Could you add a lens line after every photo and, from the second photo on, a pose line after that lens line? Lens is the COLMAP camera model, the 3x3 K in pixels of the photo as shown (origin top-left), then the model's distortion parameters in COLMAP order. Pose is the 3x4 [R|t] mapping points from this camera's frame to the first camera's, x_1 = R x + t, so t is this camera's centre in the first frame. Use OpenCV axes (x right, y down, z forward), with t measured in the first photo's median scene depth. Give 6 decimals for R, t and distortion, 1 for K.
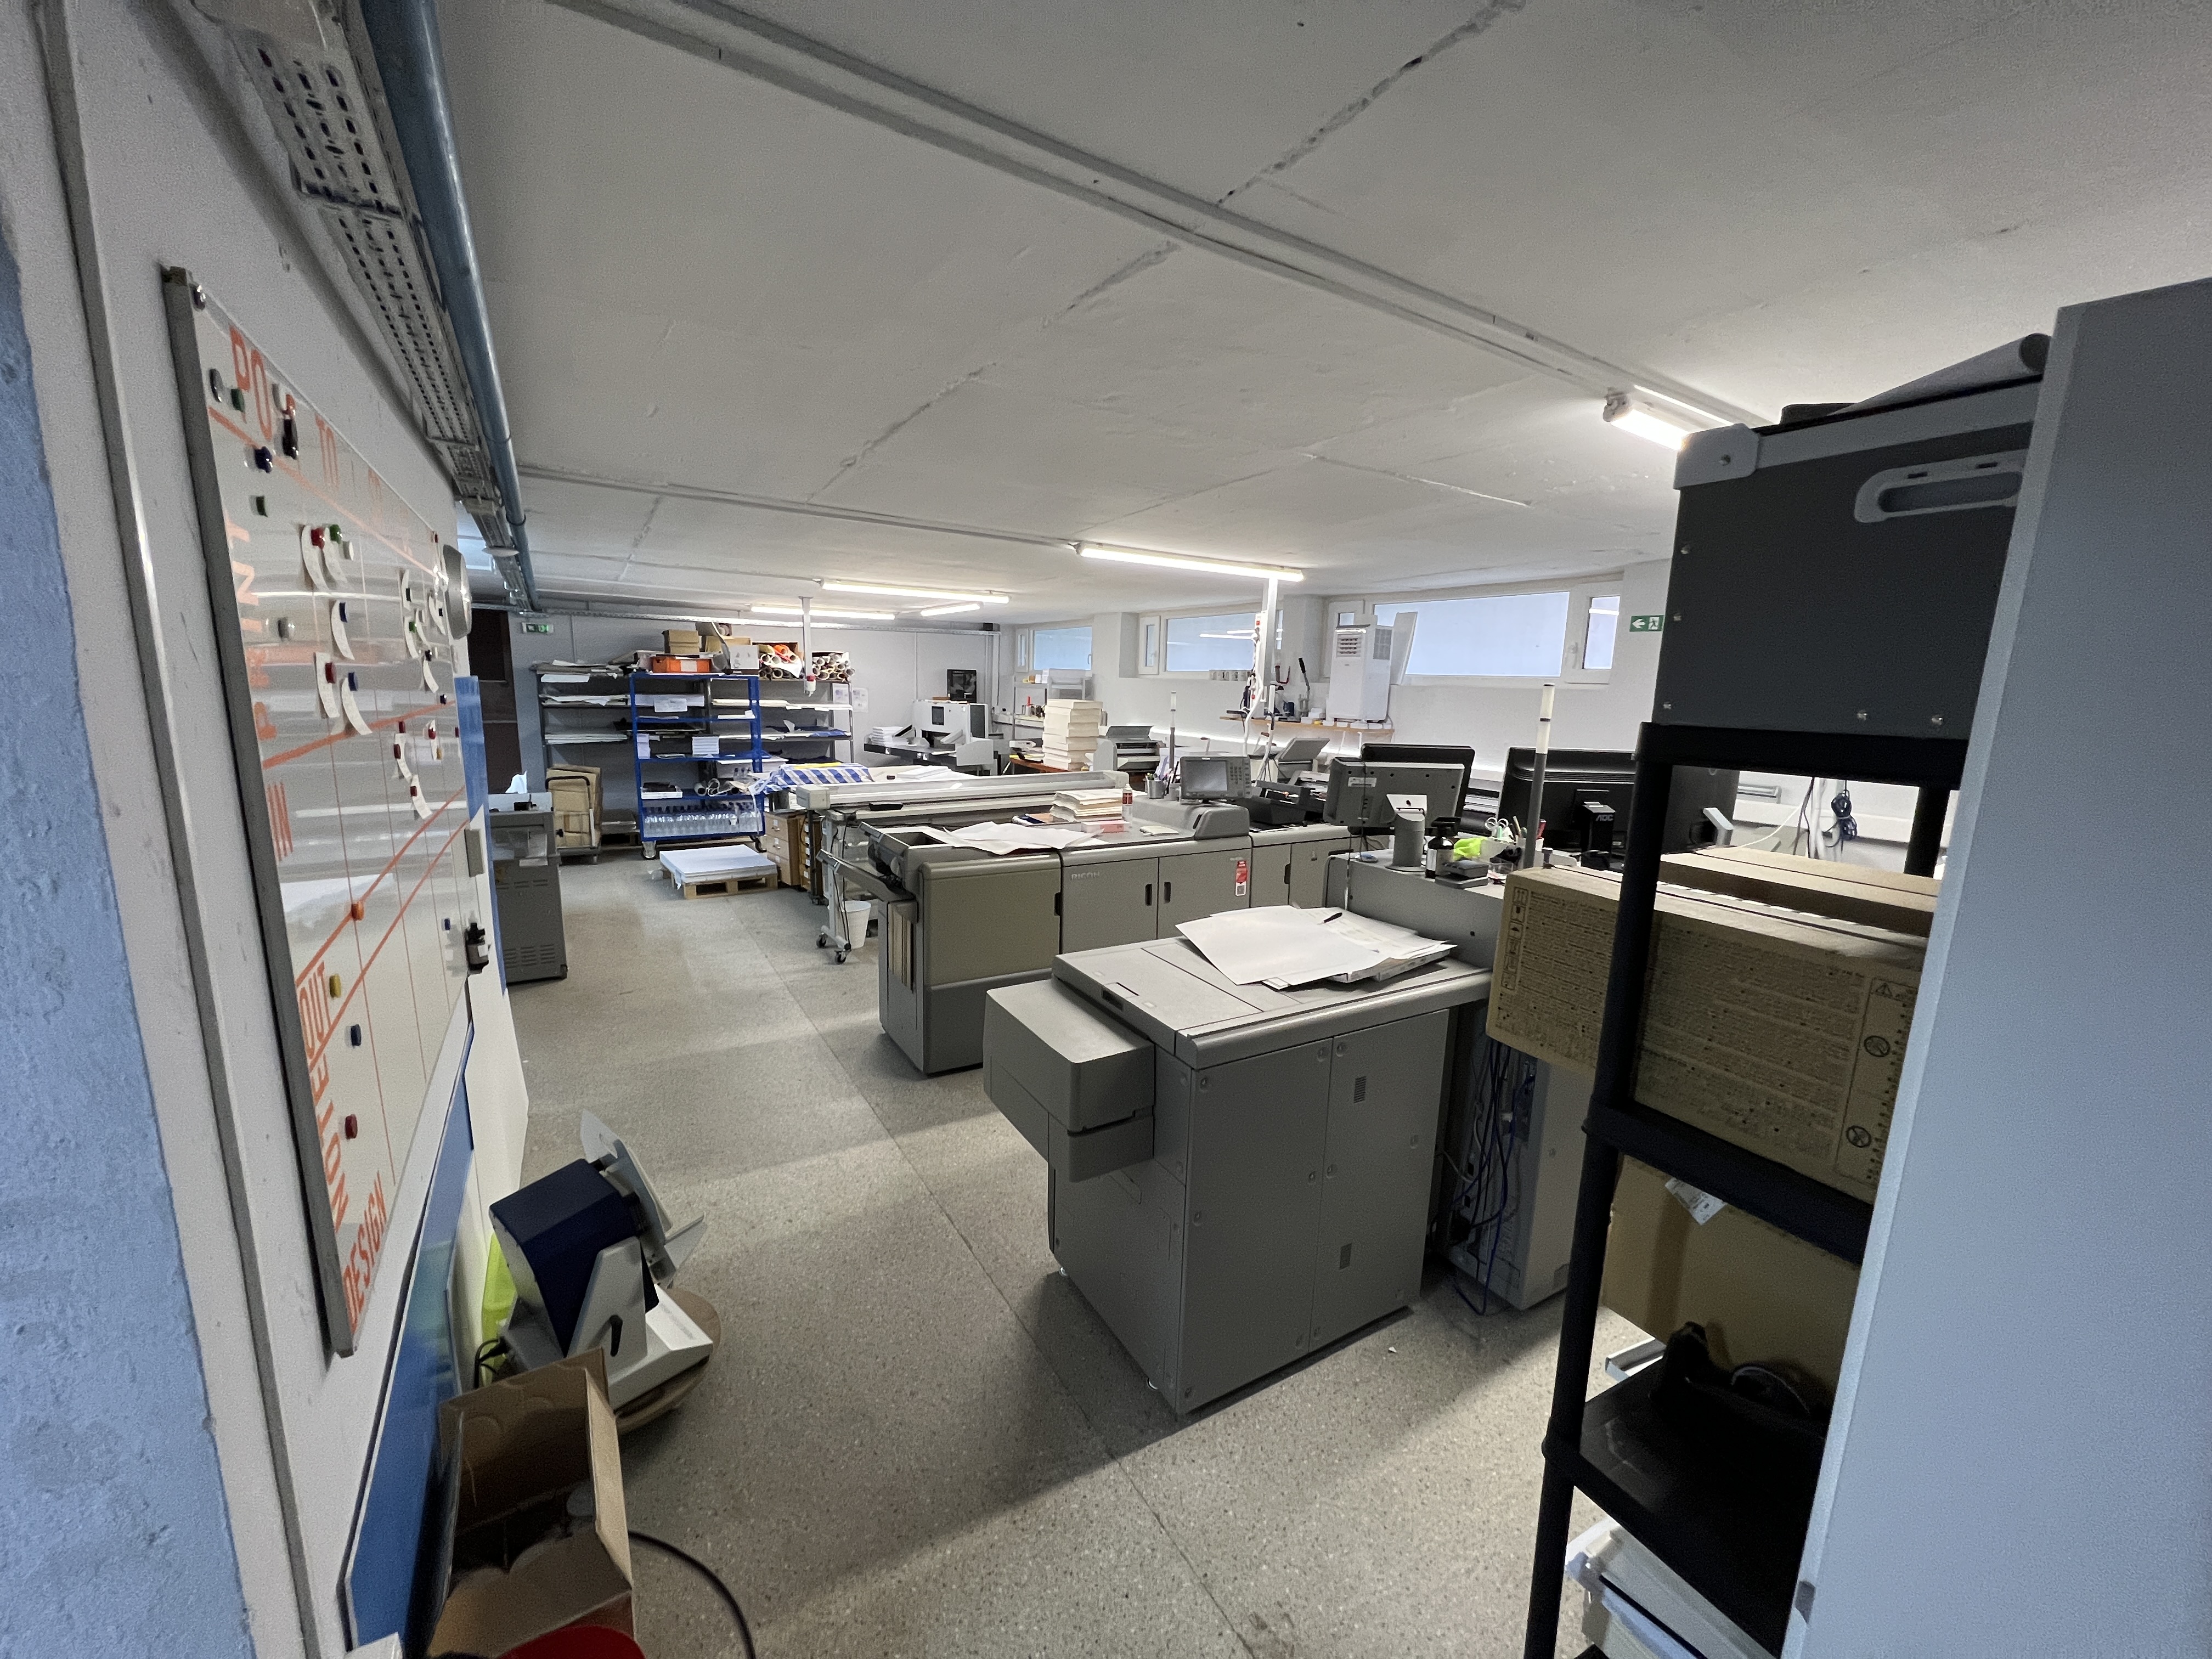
lens RADIAL K [[876.5, 0, 1109.5], [0, 876.5, 832.9], [0, 0, 1]] dist [-0.003437, -0.000161]
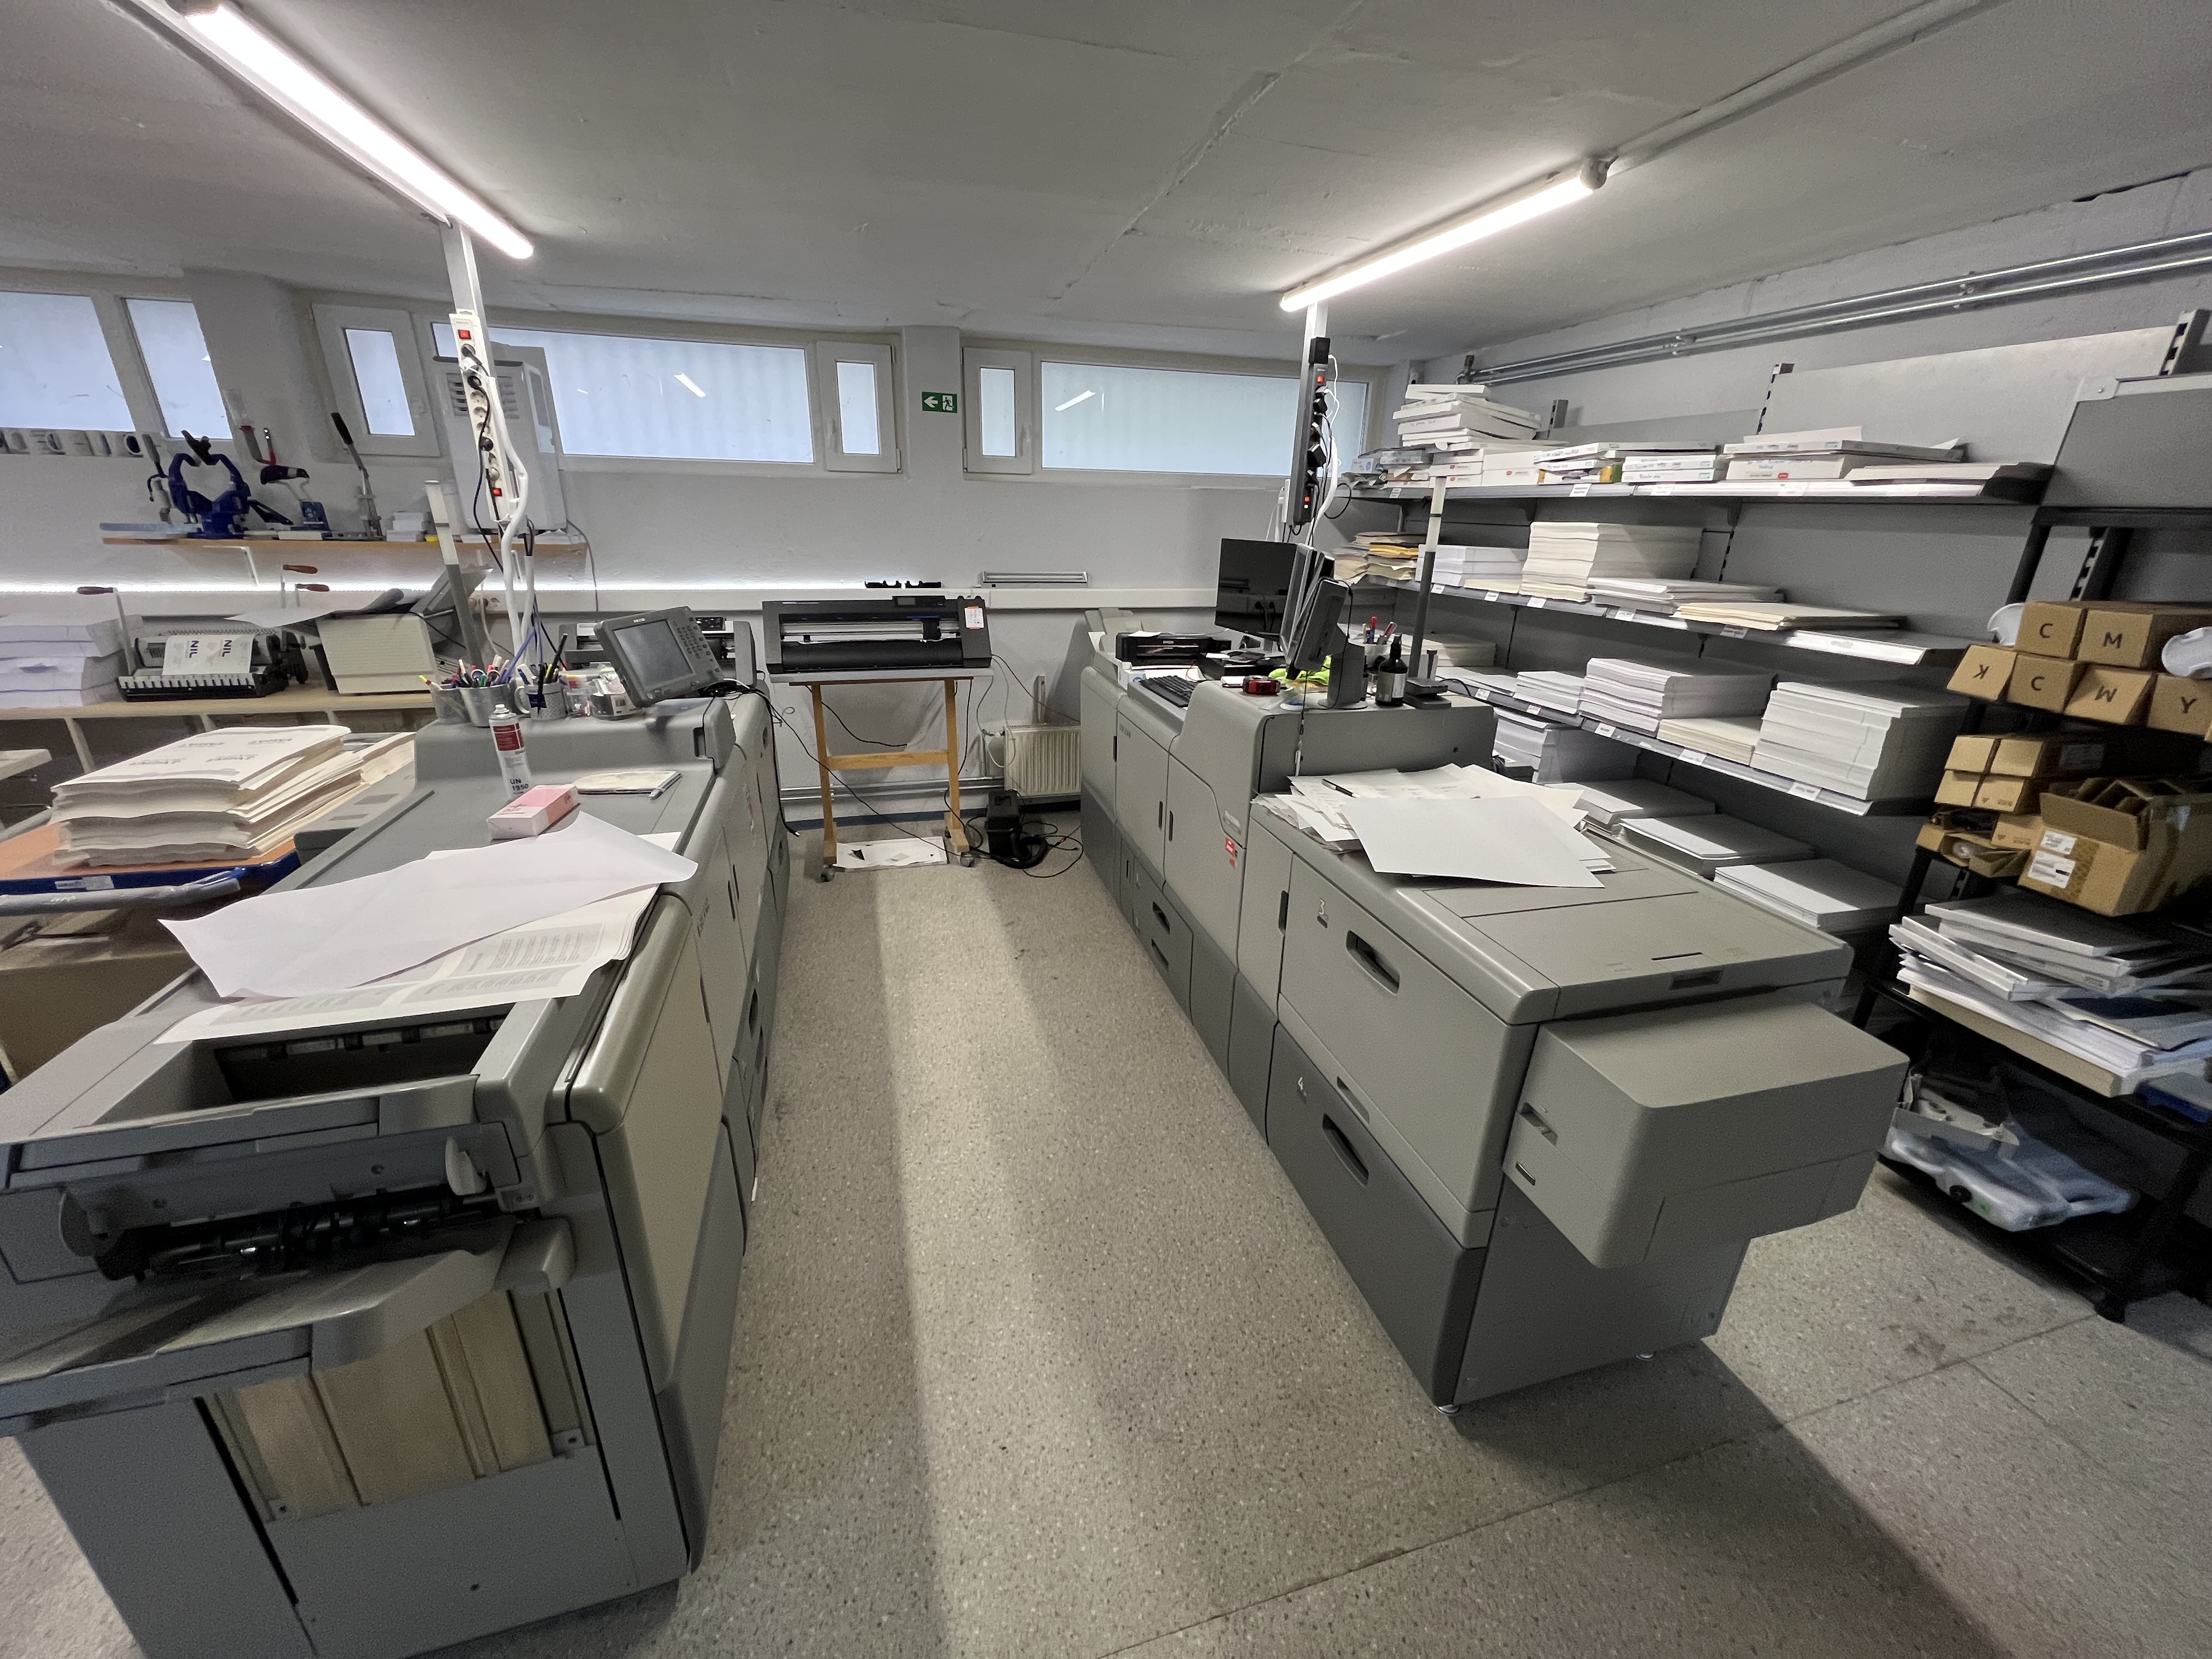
lens RADIAL K [[876.5, 0, 1112.4], [0, 876.5, 829.5], [0, 0, 1]] dist [-0.003437, -0.000161]
pose [[0.268467, -0.357634, 0.894440, -0.314541], [0.152177, 0.932614, 0.327221, -0.095097], [-0.951193, 0.048265, 0.304800, 0.570913]]
